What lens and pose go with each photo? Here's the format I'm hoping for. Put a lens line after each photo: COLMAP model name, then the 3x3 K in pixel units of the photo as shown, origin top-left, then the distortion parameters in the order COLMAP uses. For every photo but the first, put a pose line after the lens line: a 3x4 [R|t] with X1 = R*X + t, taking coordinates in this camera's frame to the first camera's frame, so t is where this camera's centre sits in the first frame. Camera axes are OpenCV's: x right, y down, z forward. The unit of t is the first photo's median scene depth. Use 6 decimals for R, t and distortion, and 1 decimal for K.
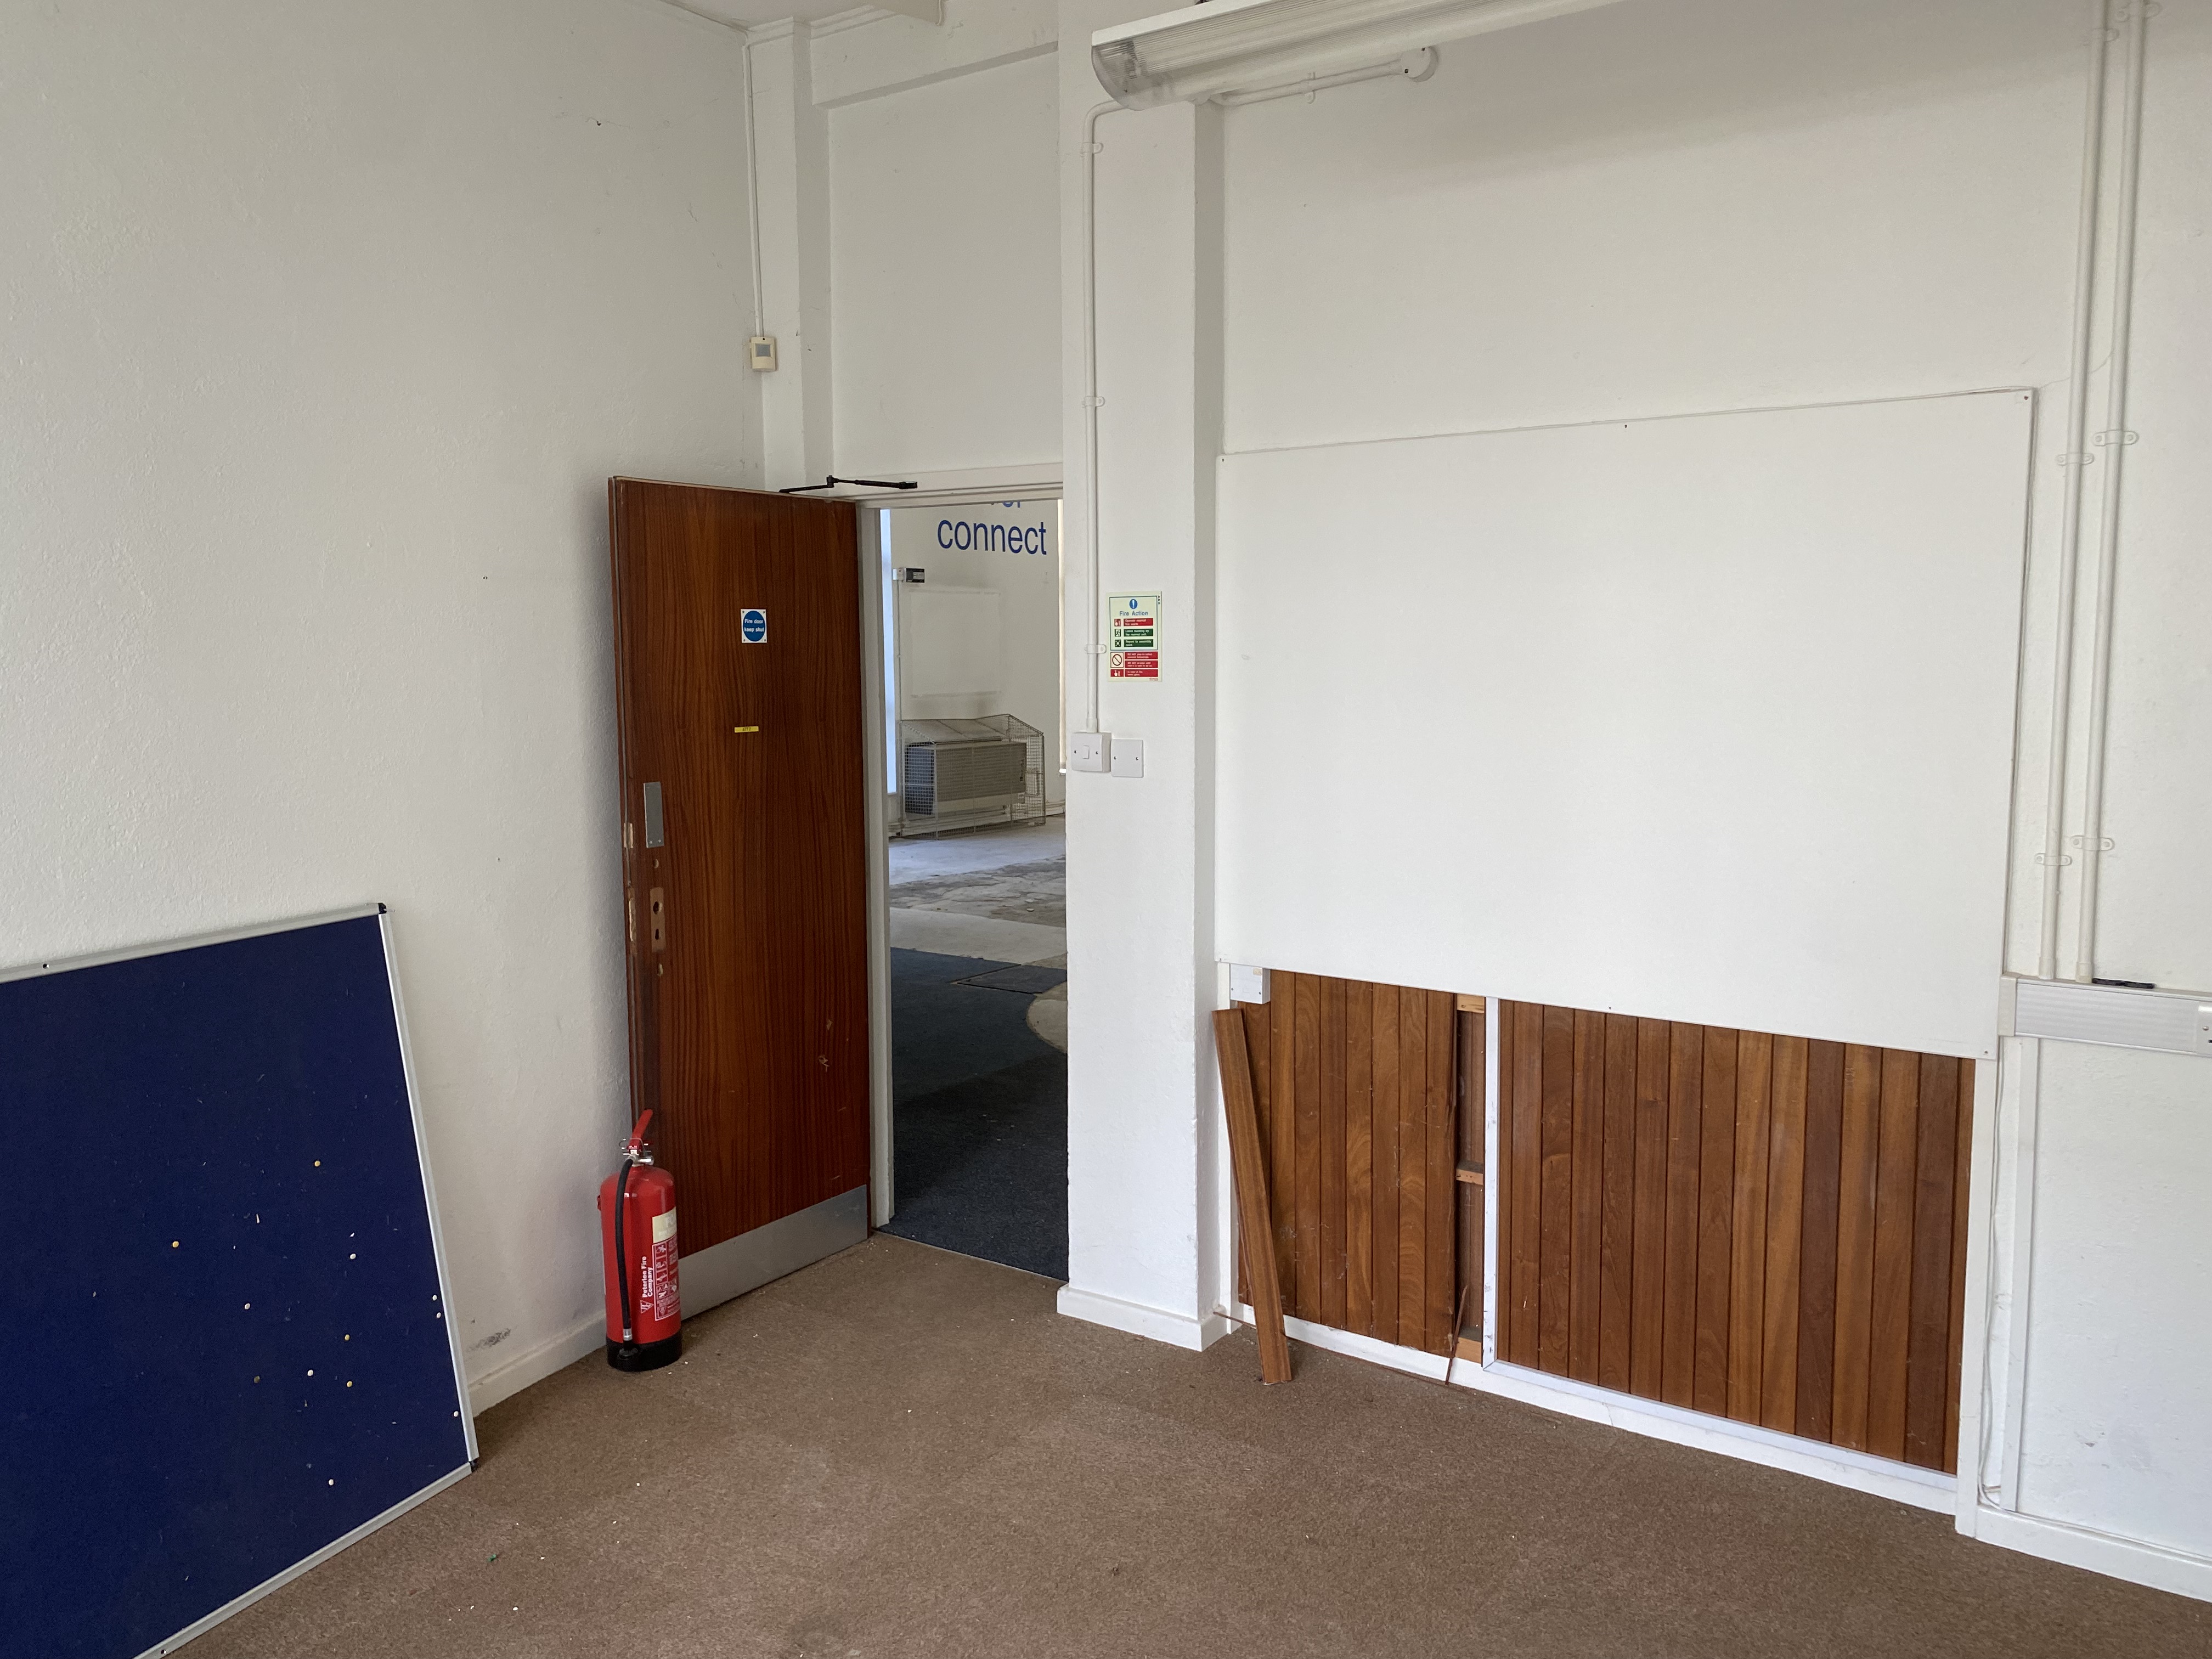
lens RADIAL K [[1681.2, 0, 1121.0], [0, 1681.2, 829.0], [0, 0, 1]] dist [0.056022, -0.059294]
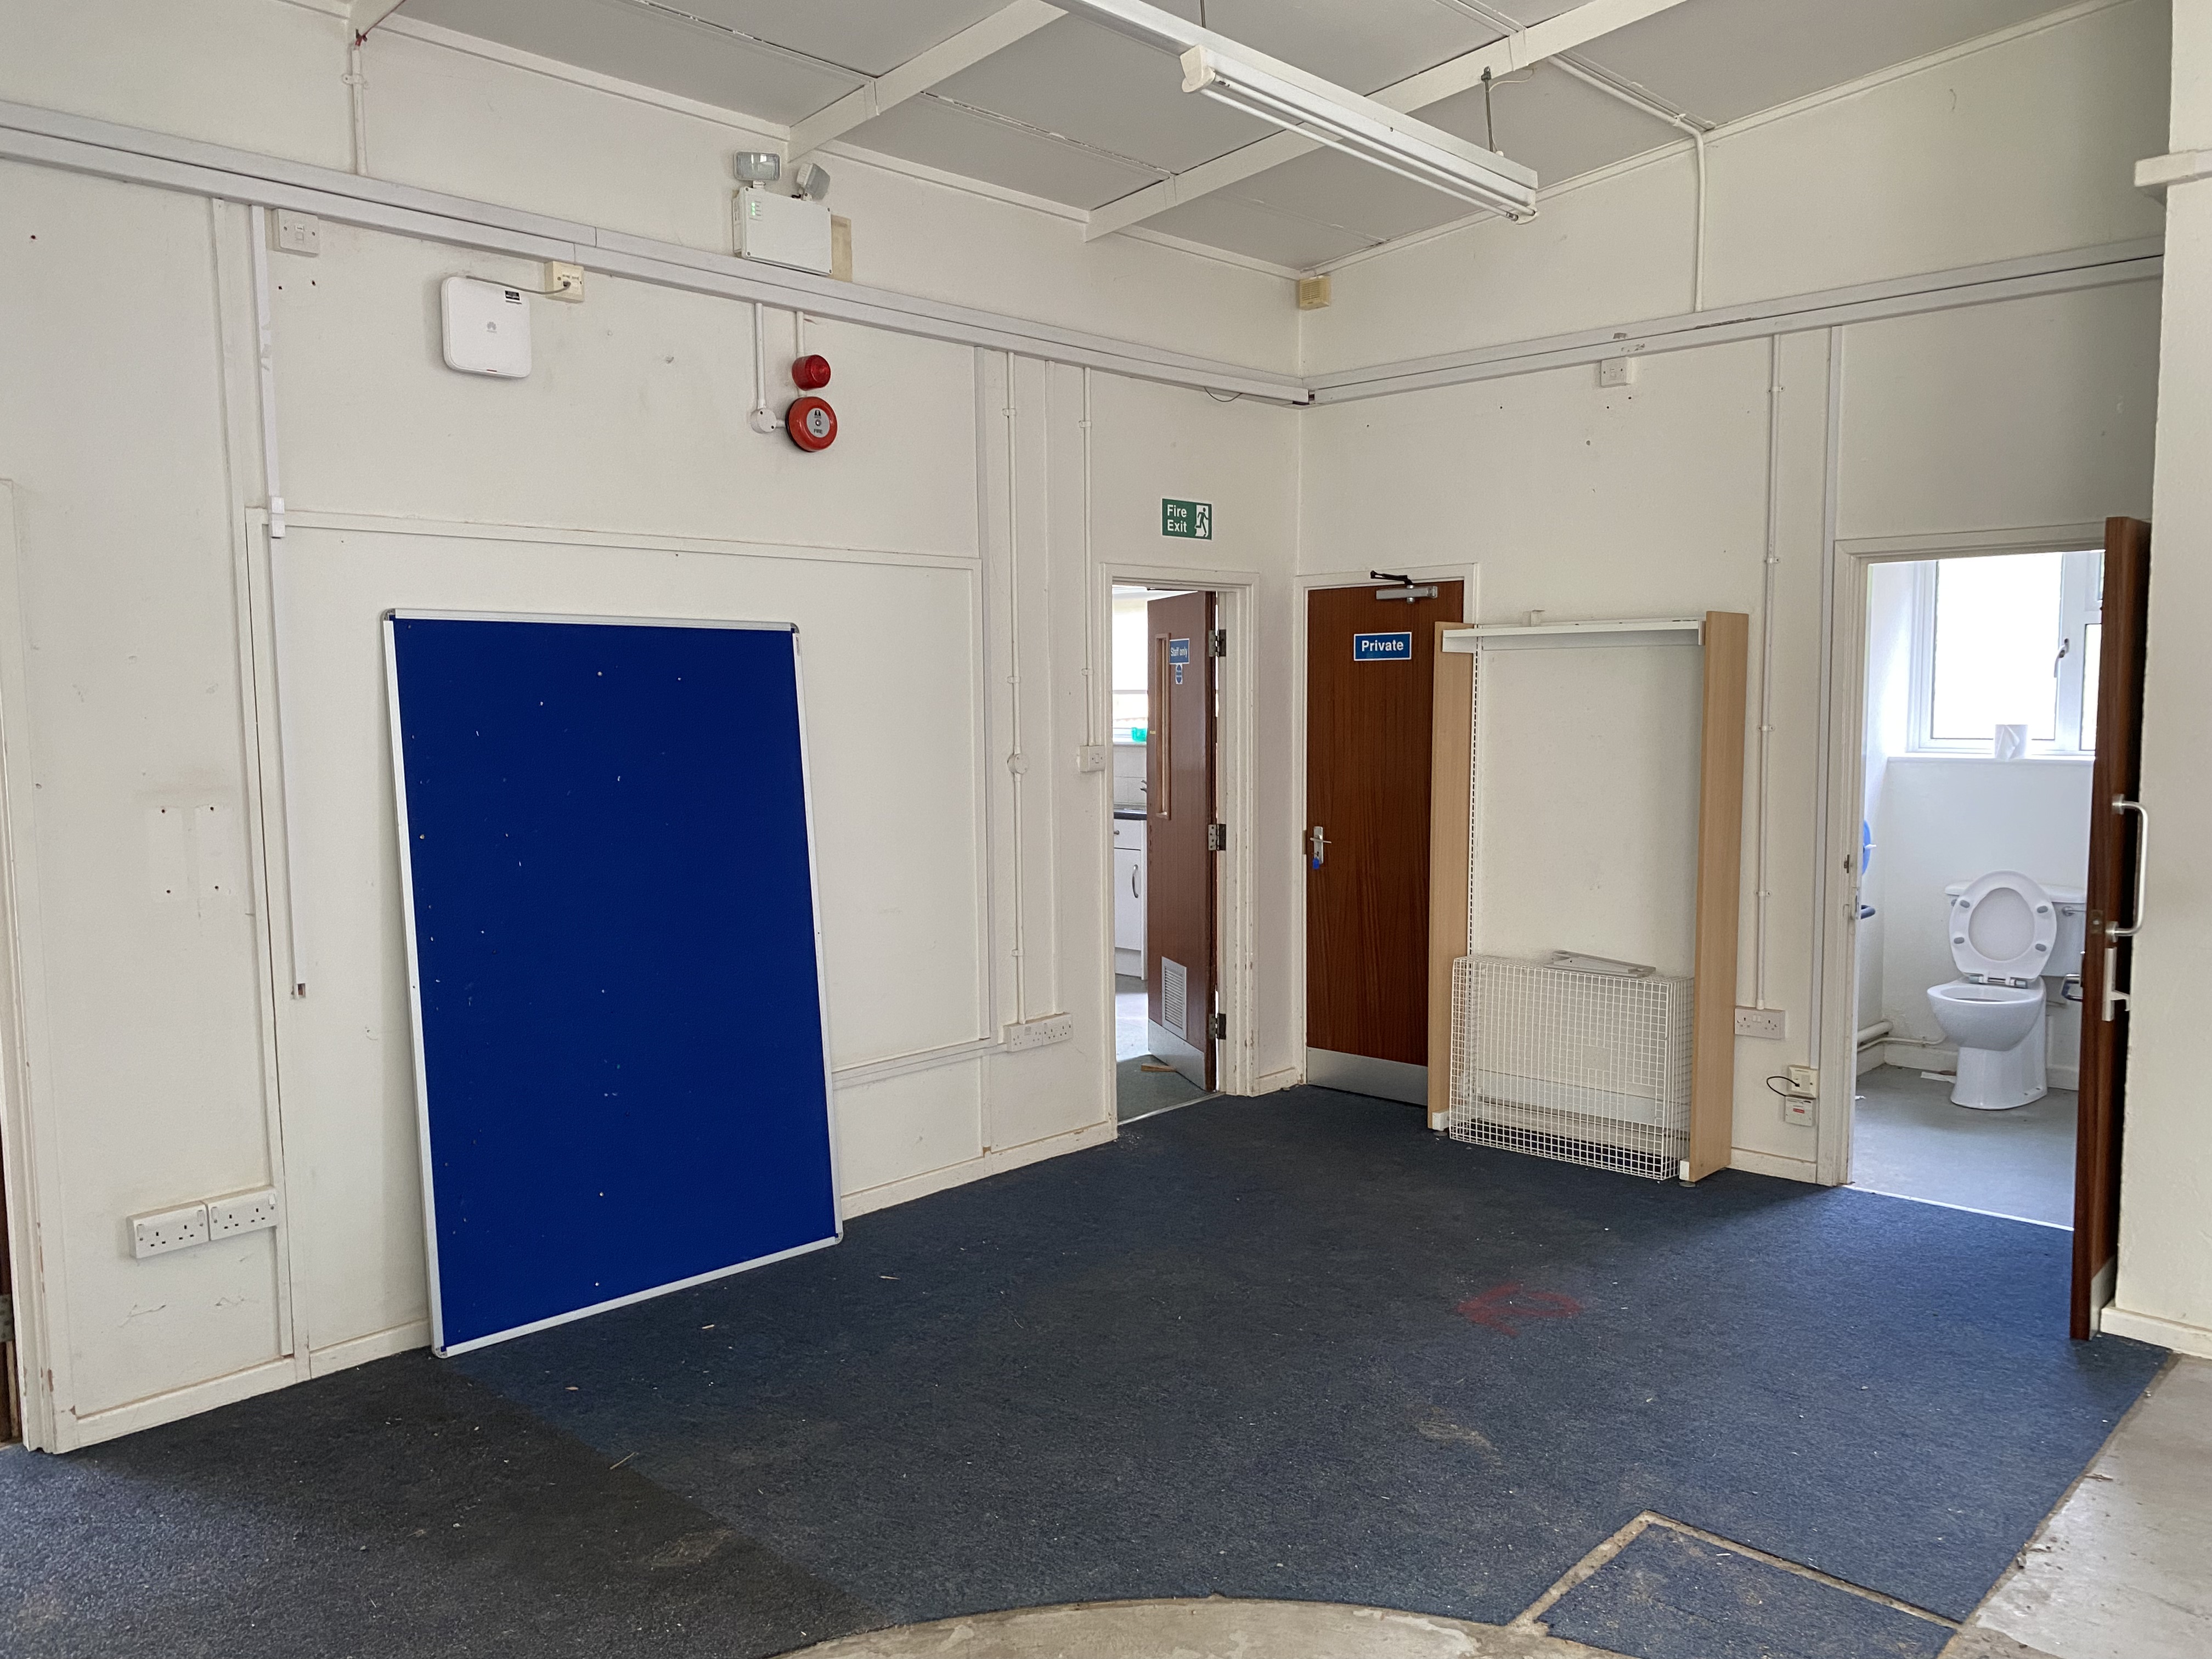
lens RADIAL K [[1681.2, 0, 1077.2], [0, 1681.2, 848.4], [0, 0, 1]] dist [0.056022, -0.059294]
pose [[-0.150462, 0.103788, -0.983153, 0.165106], [-0.096827, 0.988146, 0.119133, -0.055467], [0.983863, 0.113121, -0.138629, 0.489008]]
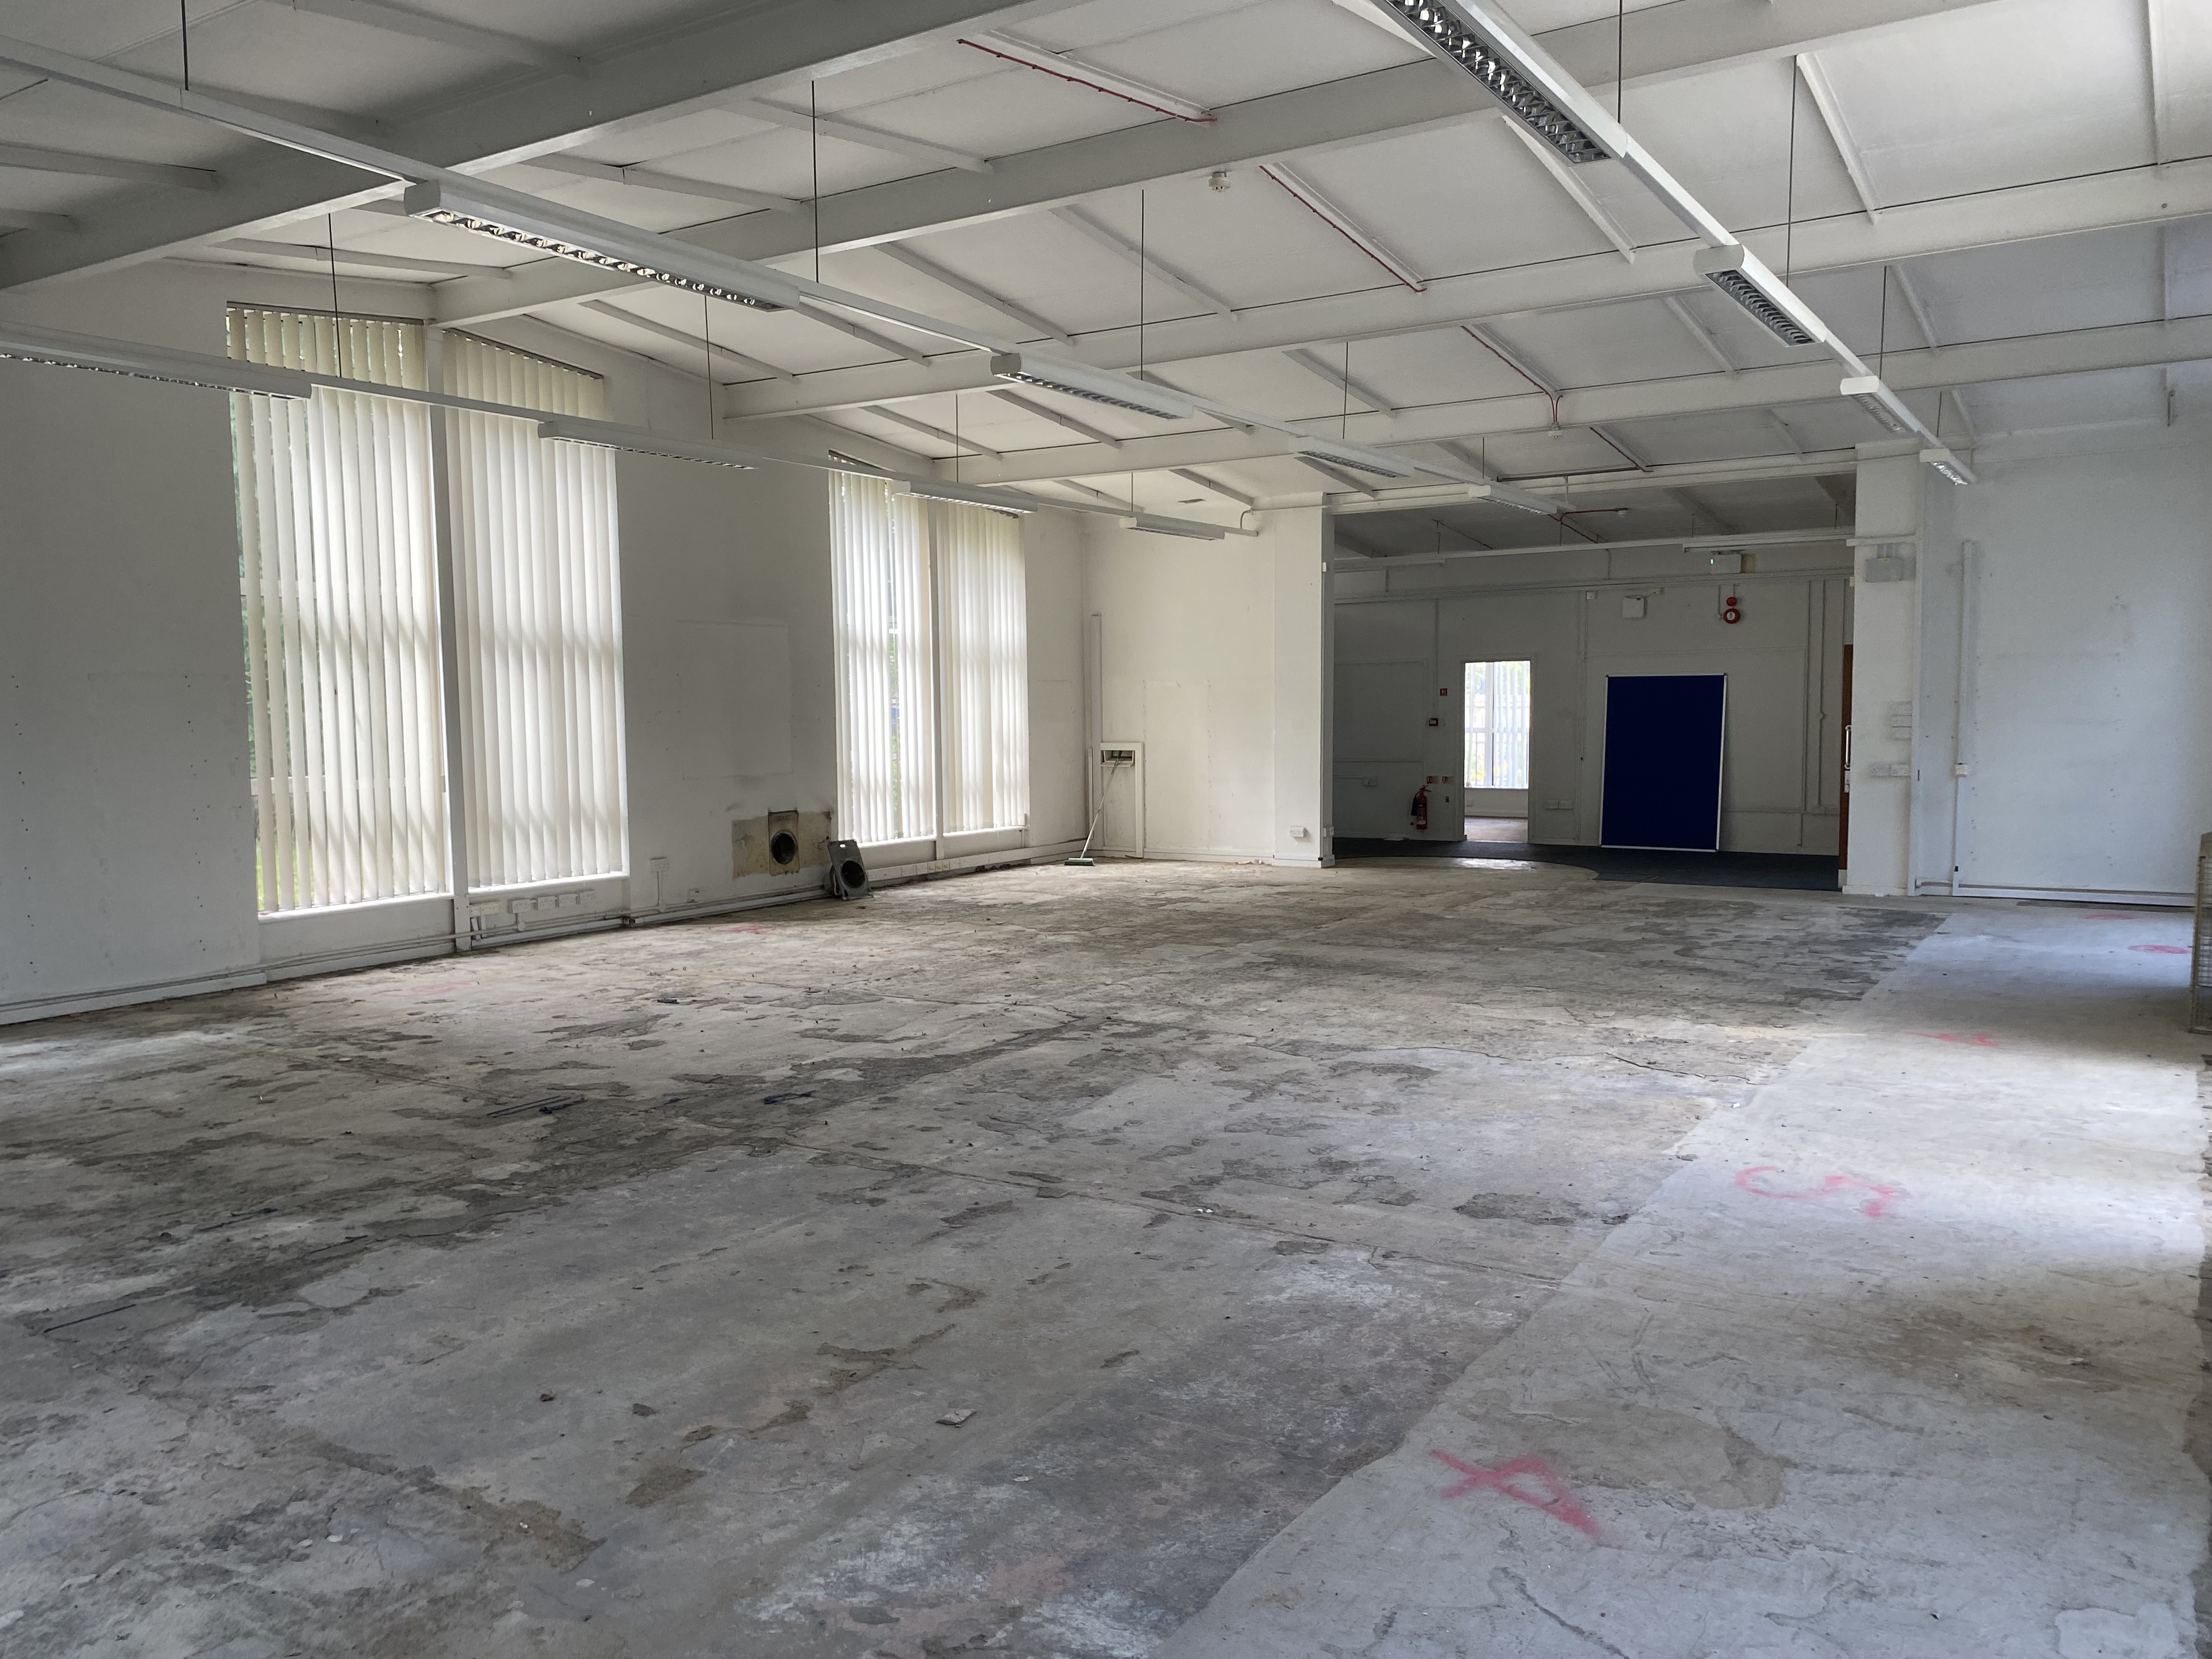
lens RADIAL K [[1681.2, 0, 1088.4], [0, 1681.2, 848.6], [0, 0, 1]] dist [0.056022, -0.059294]
pose [[-0.999223, 0.021247, -0.033191, 0.314135], [0.014309, 0.980344, 0.196776, -0.168457], [0.036719, 0.196148, -0.979887, 1.504029]]
